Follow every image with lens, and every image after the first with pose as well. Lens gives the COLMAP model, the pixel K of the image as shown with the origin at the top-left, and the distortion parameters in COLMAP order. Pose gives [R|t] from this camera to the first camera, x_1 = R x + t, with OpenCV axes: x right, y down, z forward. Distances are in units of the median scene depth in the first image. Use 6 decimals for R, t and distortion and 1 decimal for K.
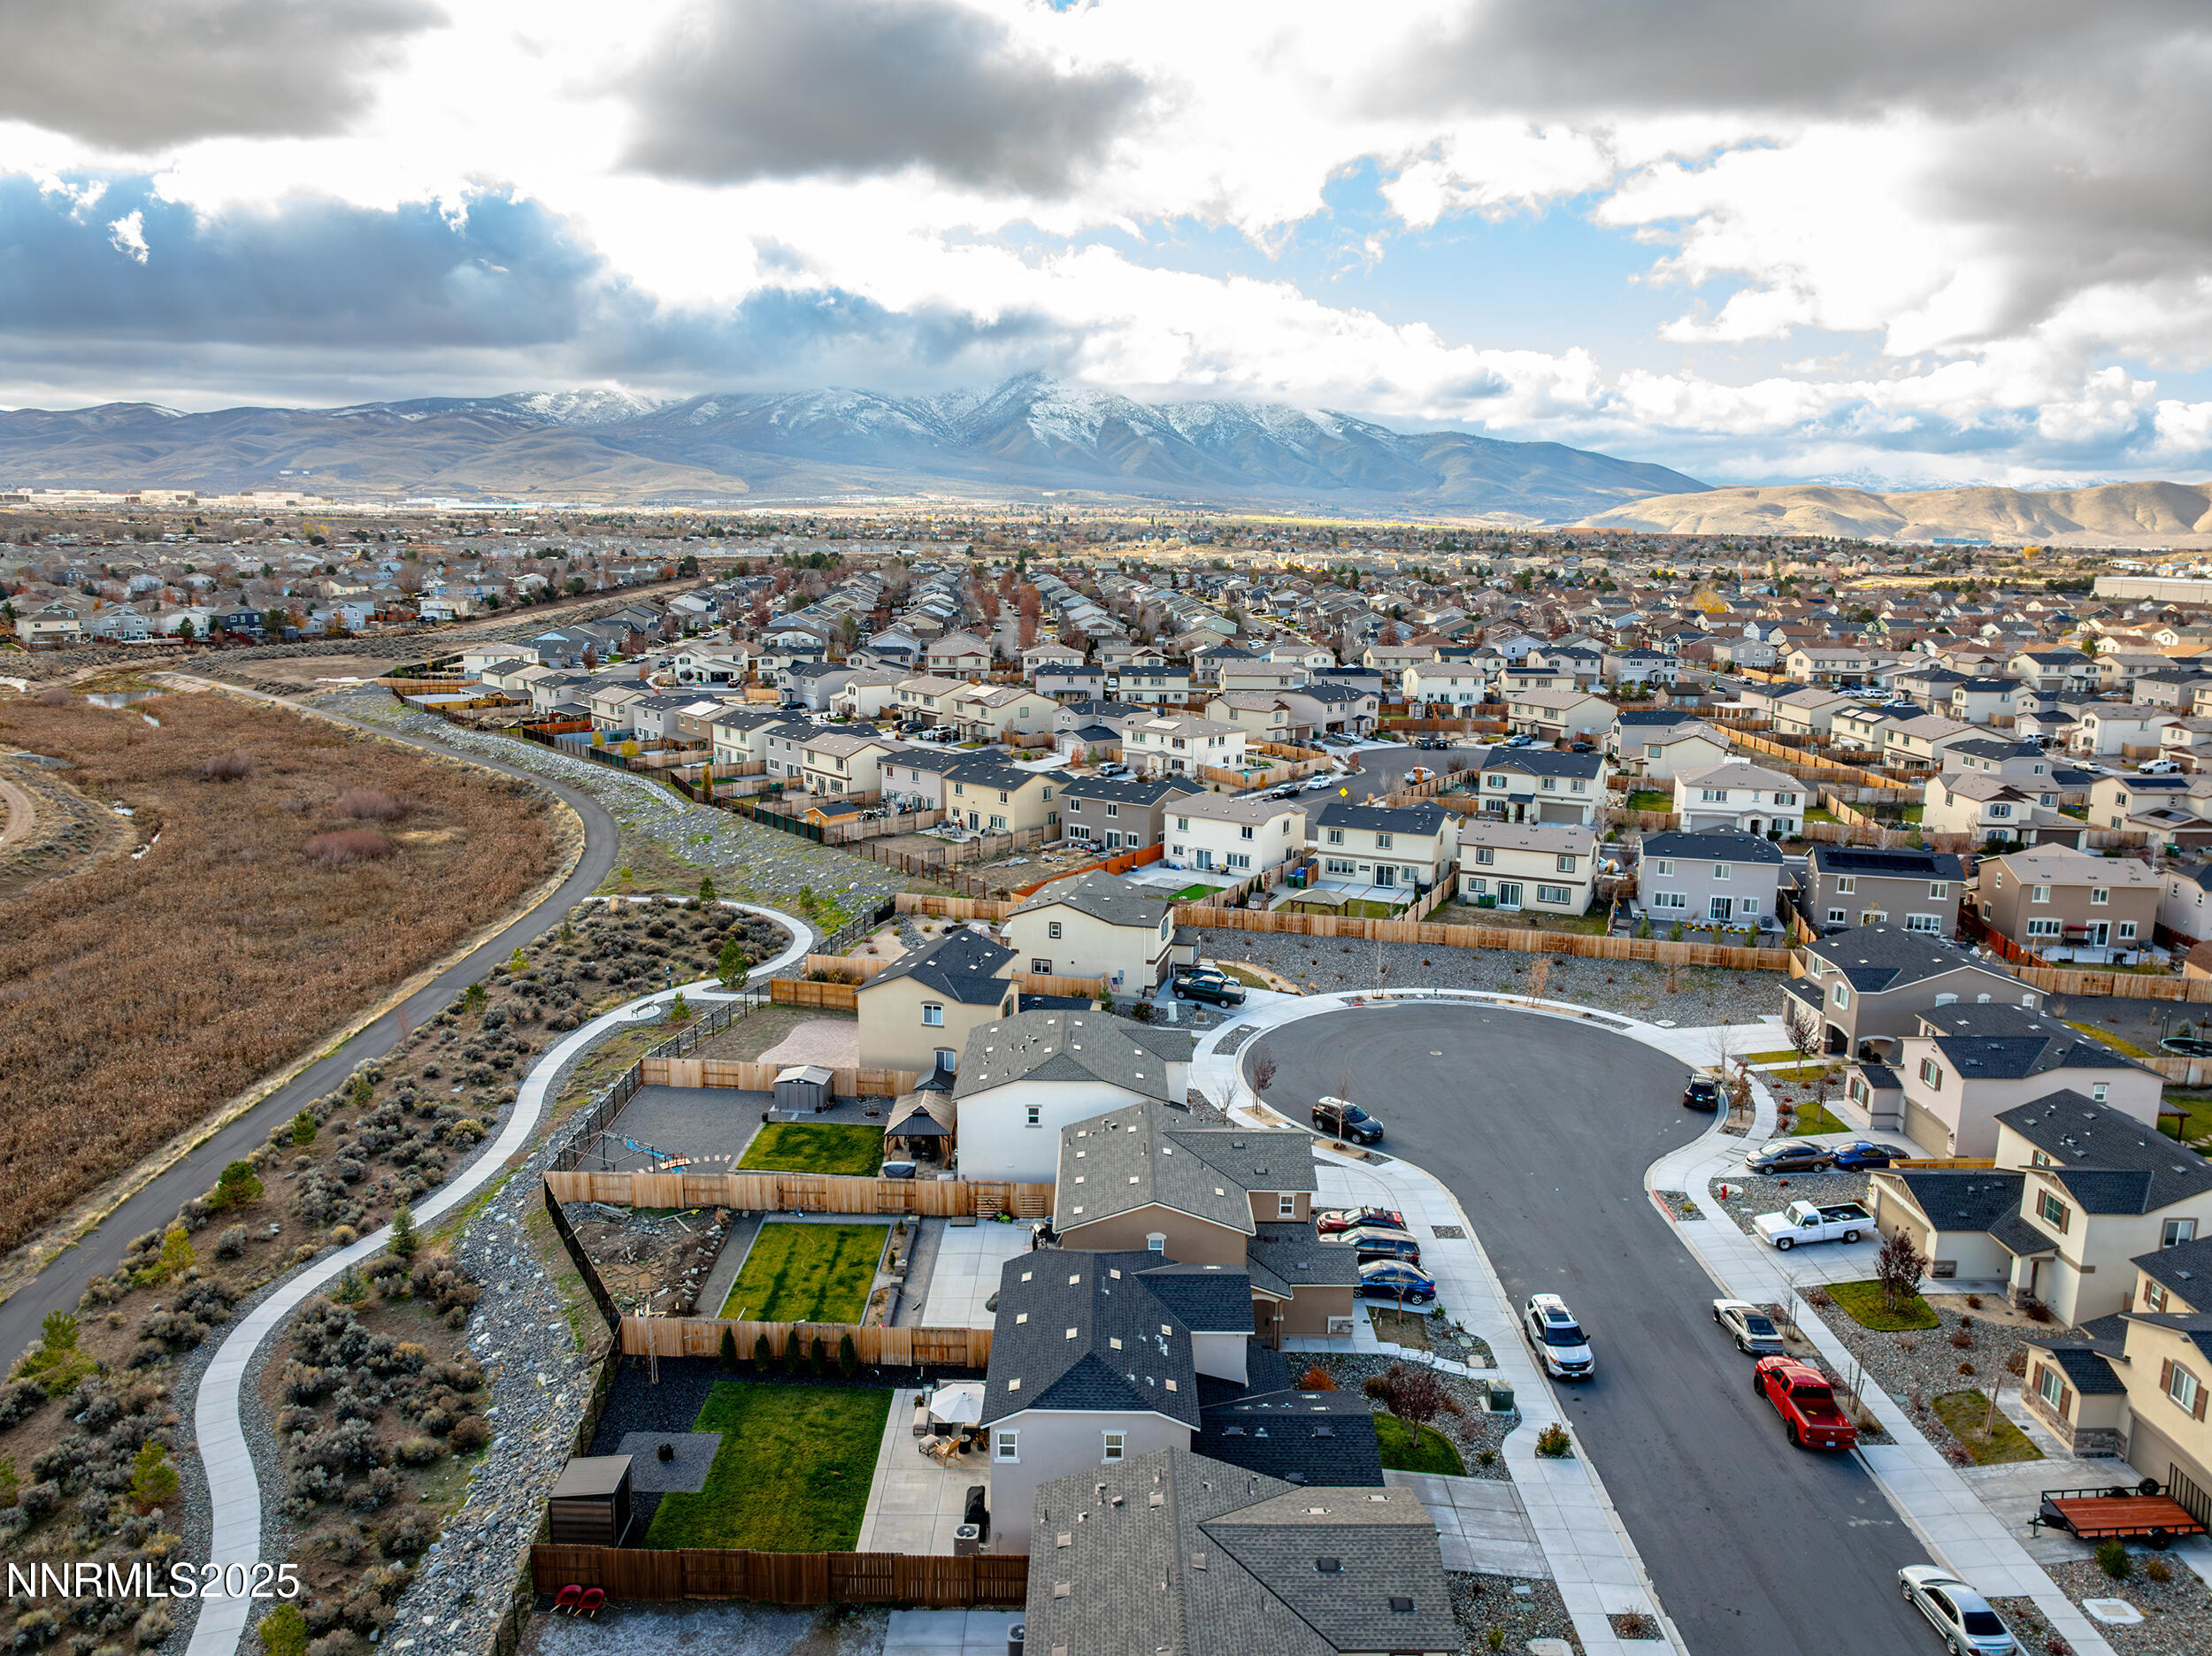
lens RADIAL K [[1553.0, 0, 1113.4], [0, 1553.0, 884.2], [0, 0, 1]] dist [-0.030934, 0.016378]
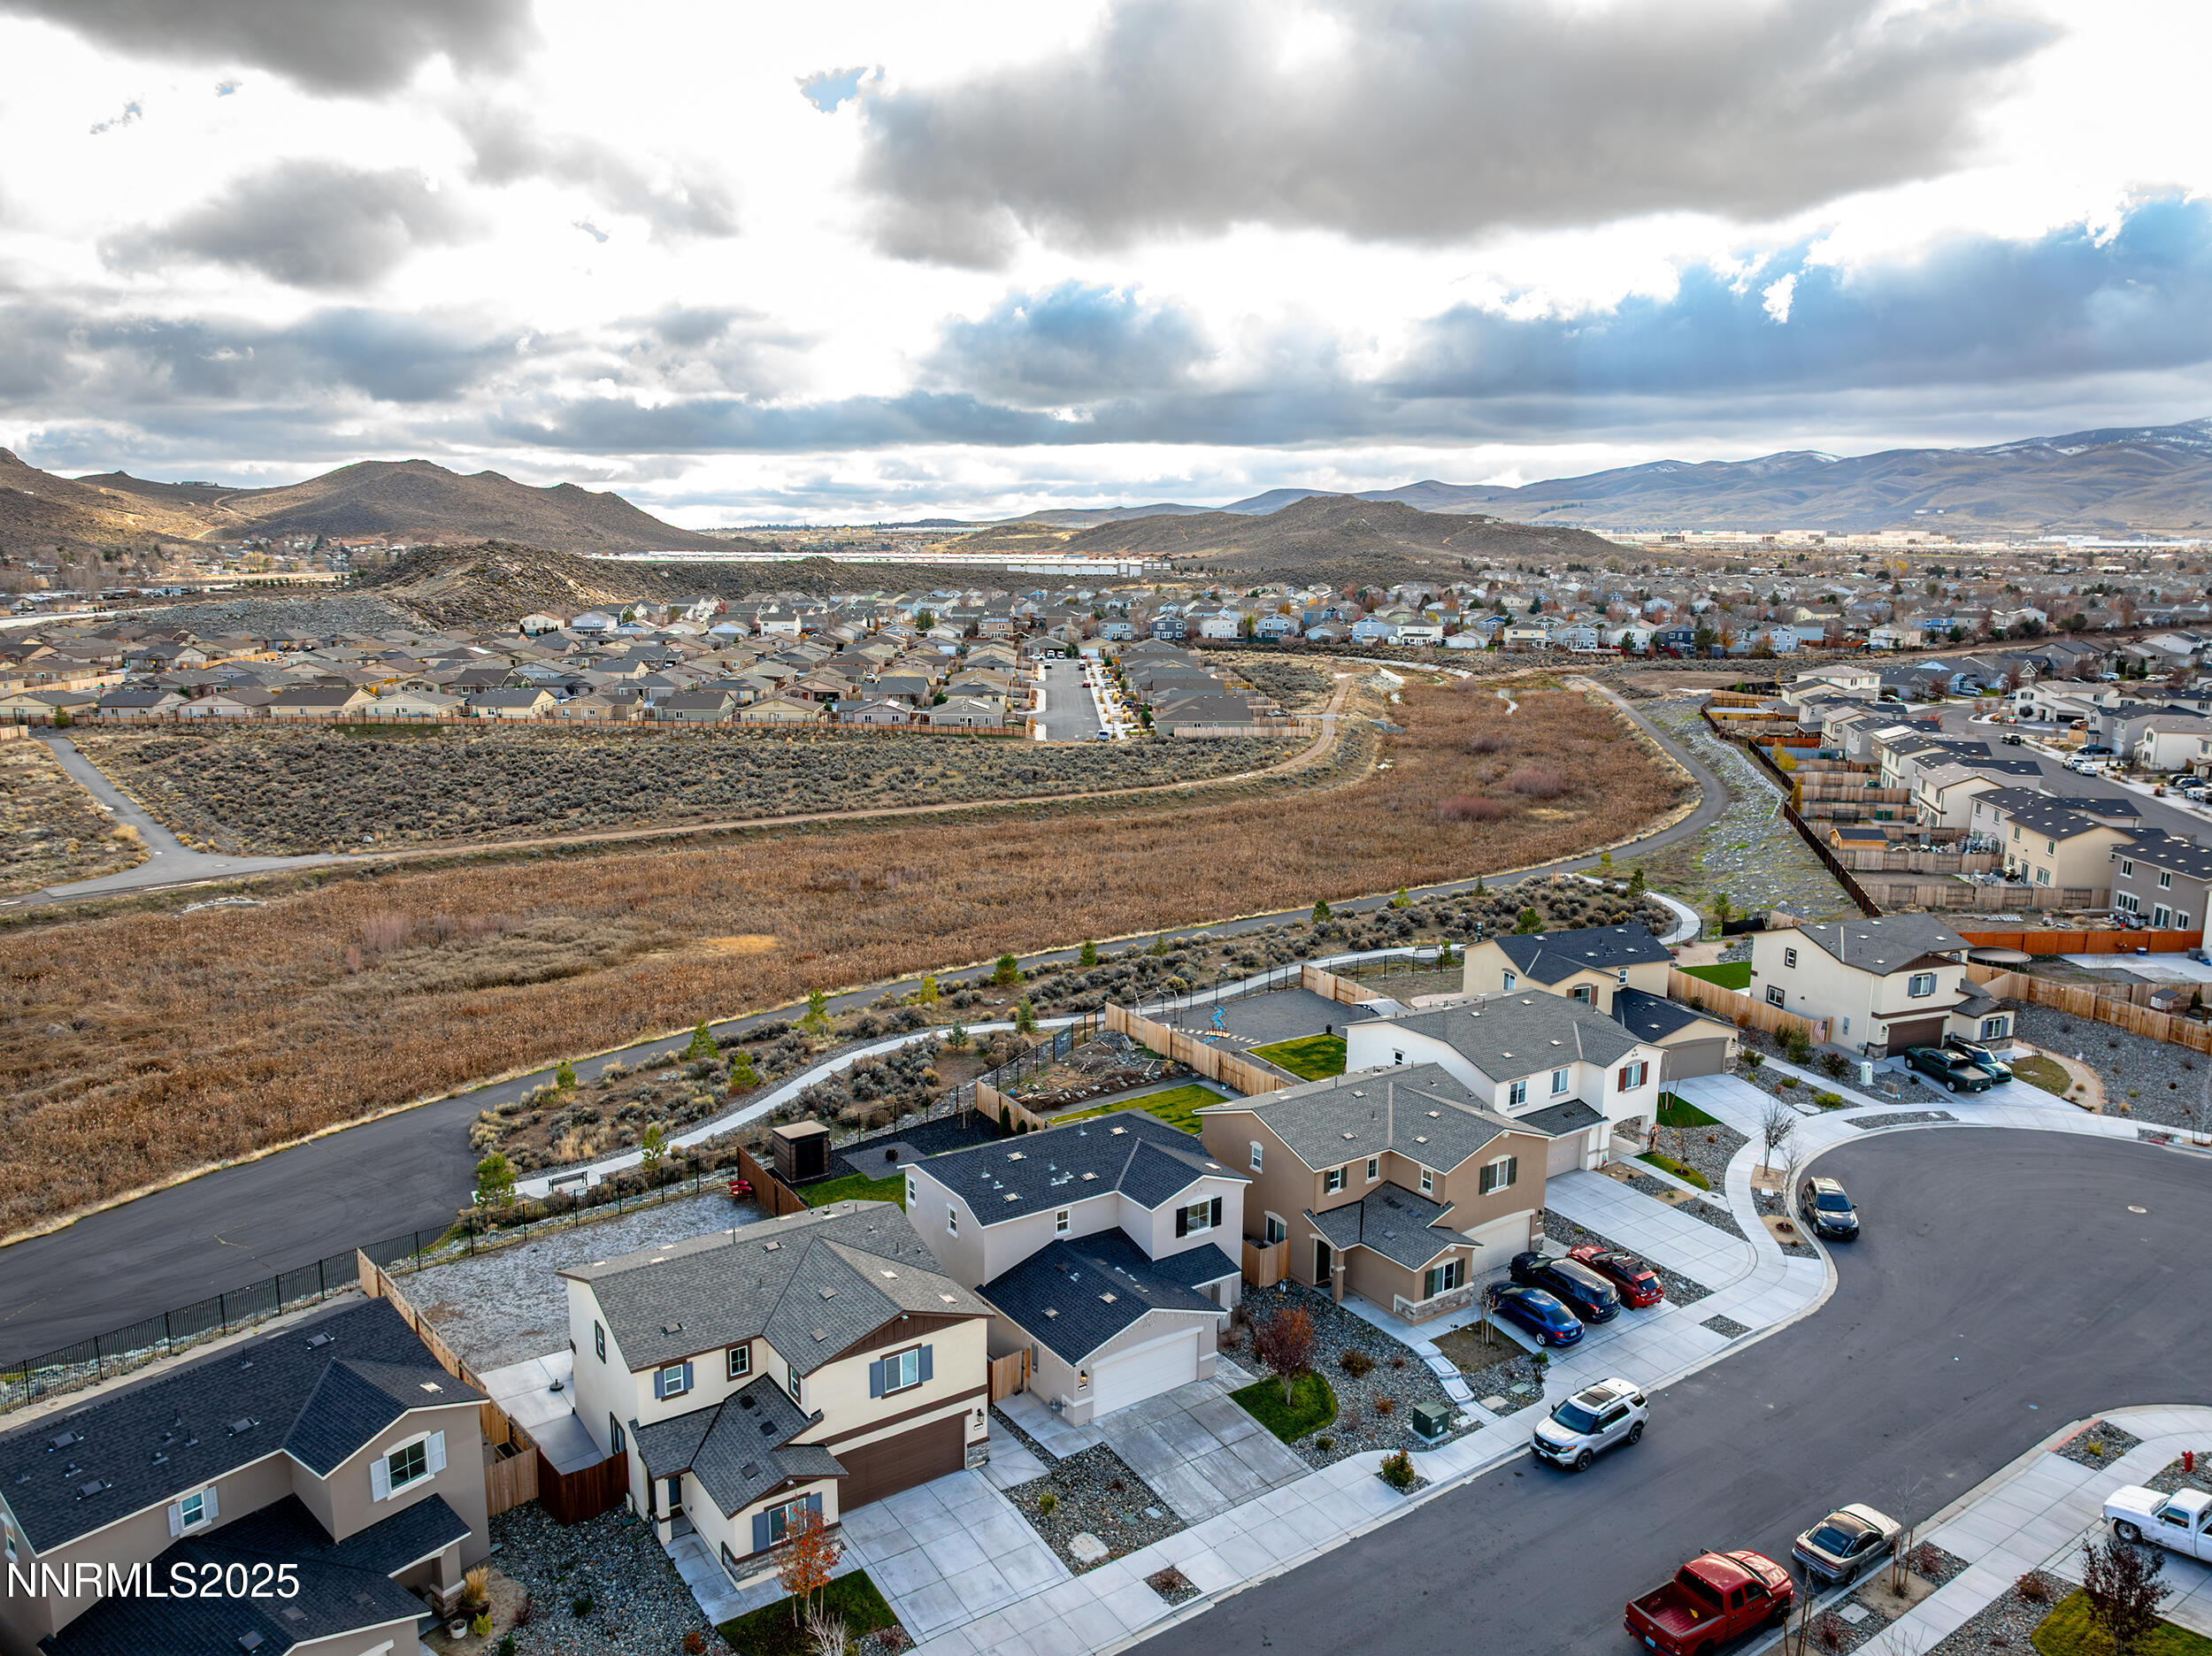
lens RADIAL K [[1553.0, 0, 1107.3], [0, 1553.0, 860.9], [0, 0, 1]] dist [-0.030934, 0.016378]
pose [[0.567912, 0.153568, -0.808636, 0.152046], [-0.185406, 0.981059, 0.056100, -0.000698], [0.801935, 0.118066, 0.585628, 0.052813]]
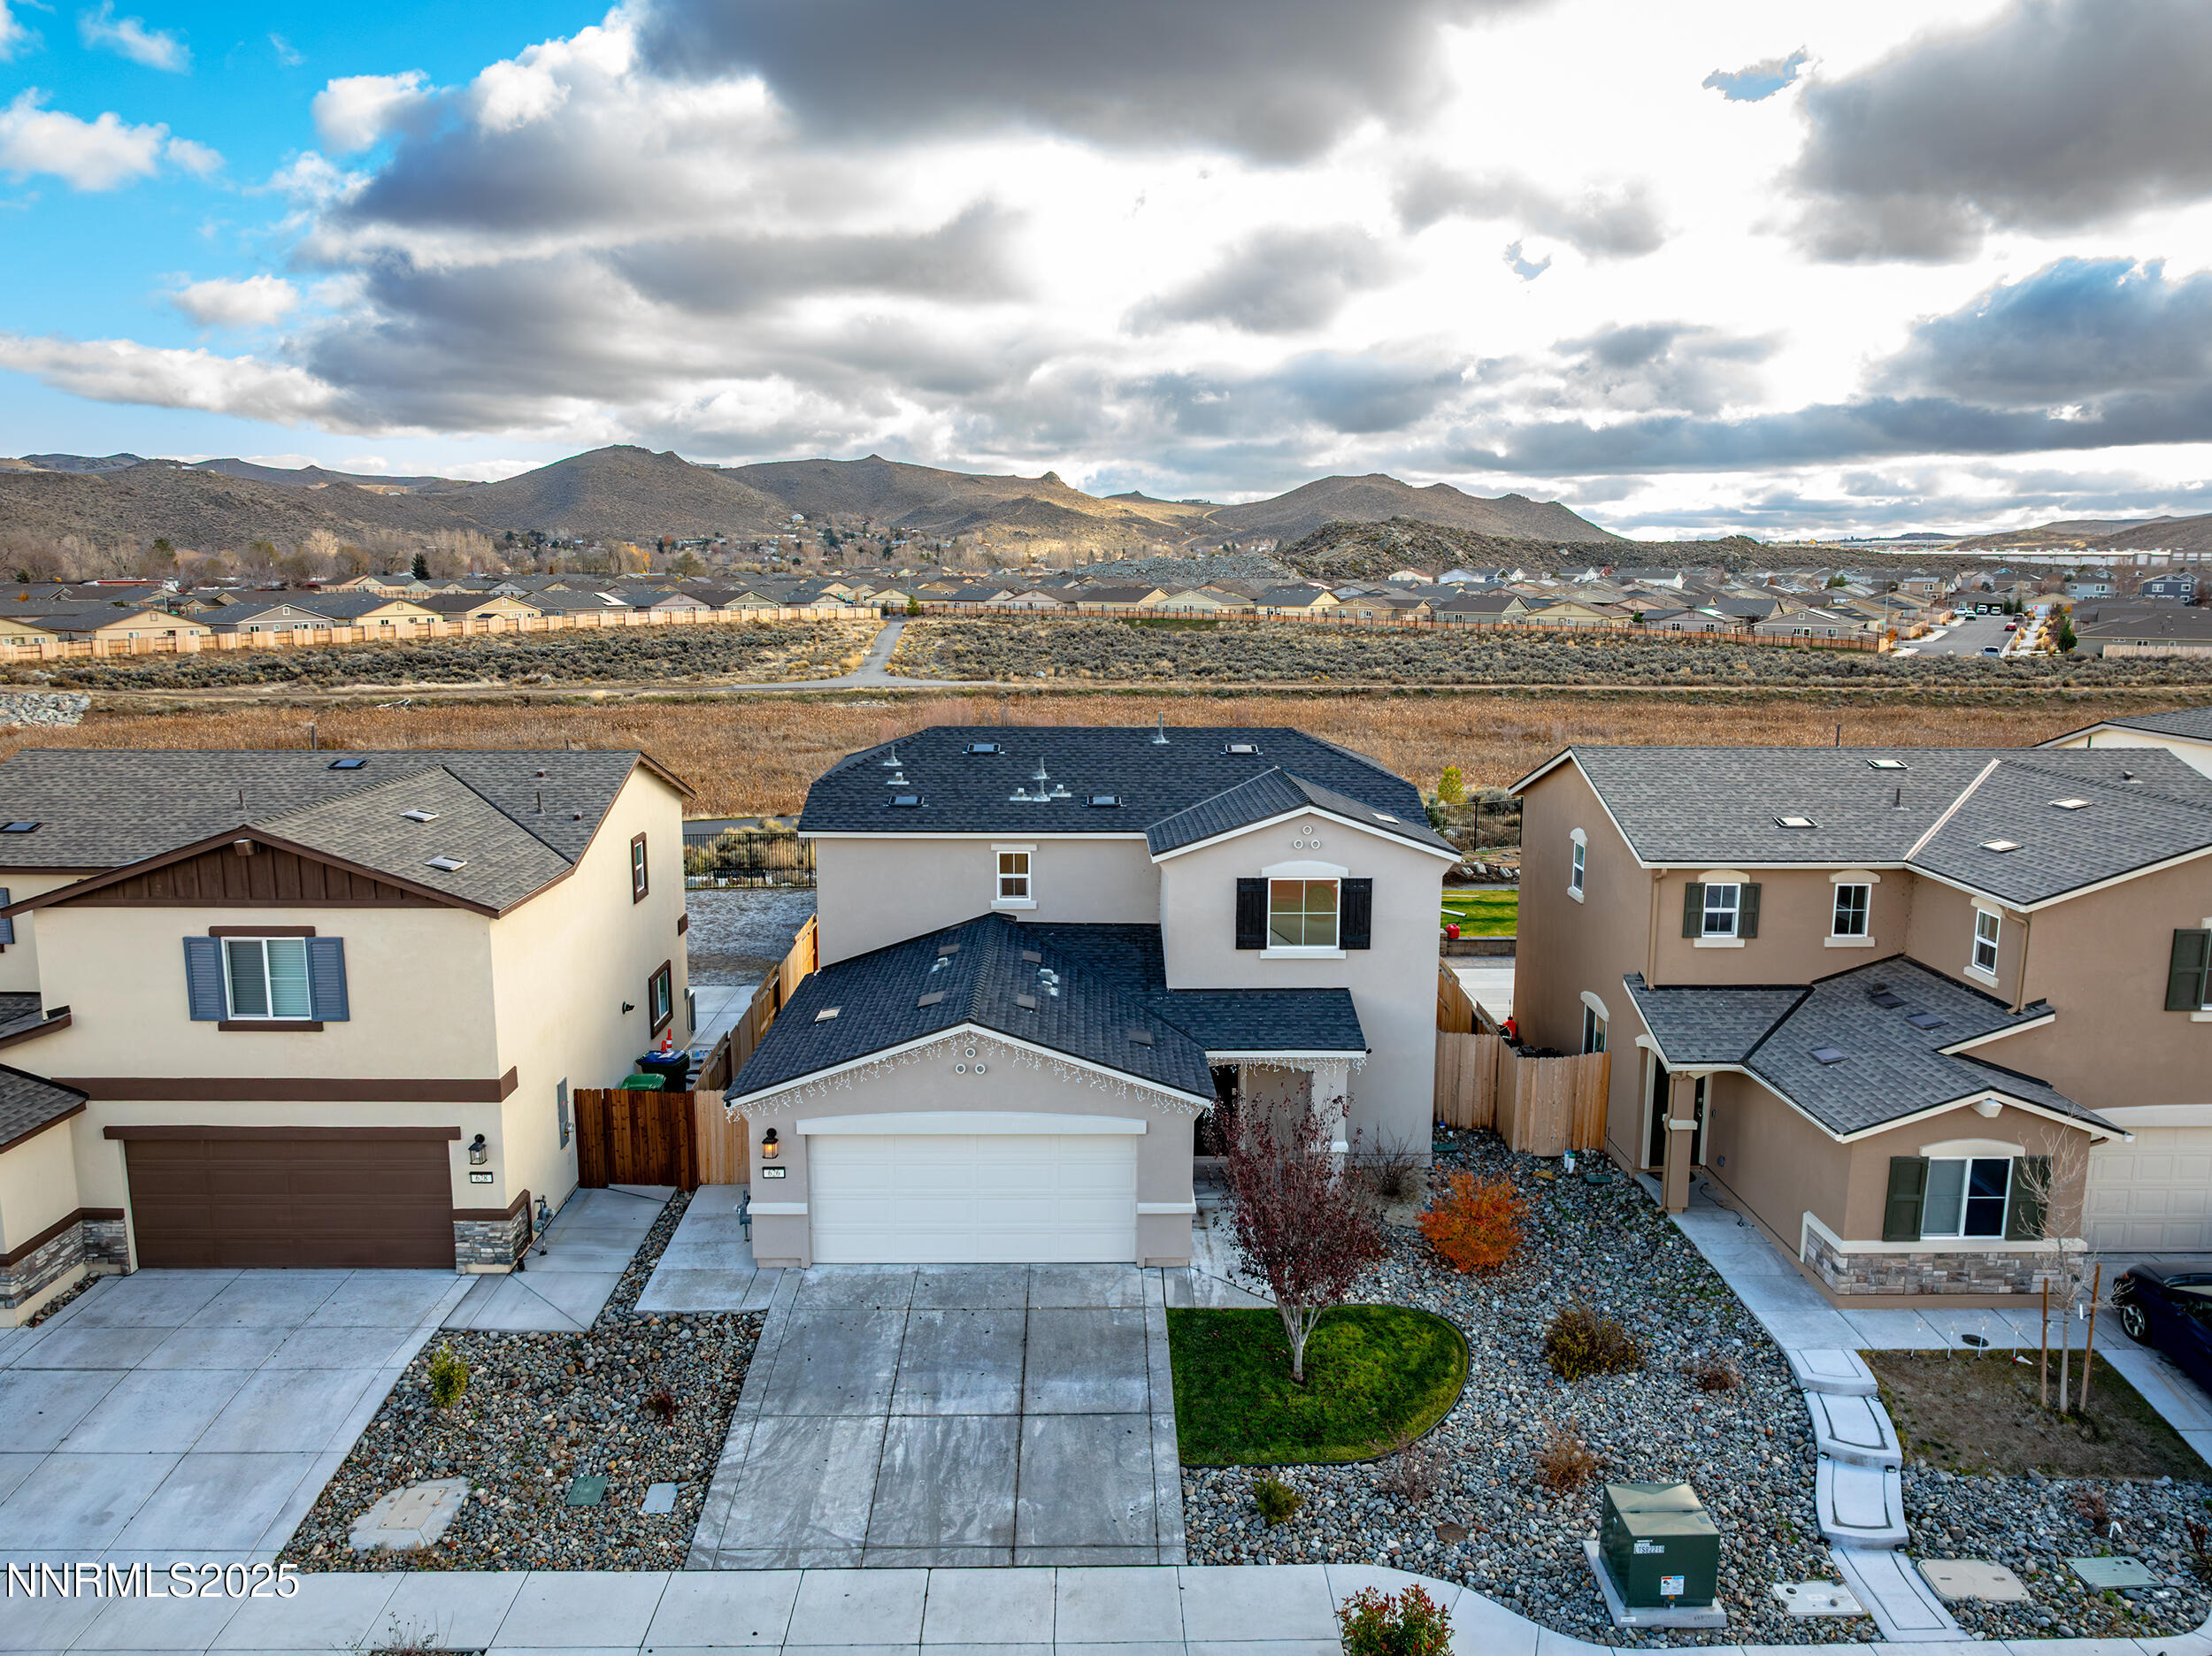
lens RADIAL K [[1553.0, 0, 1109.8], [0, 1553.0, 825.7], [0, 0, 1]] dist [-0.030934, 0.016378]
pose [[0.015234, 0.151335, -0.988365, 0.090689], [-0.229142, 0.962702, 0.143873, 0.036349], [0.973274, 0.224285, 0.049343, 0.161148]]
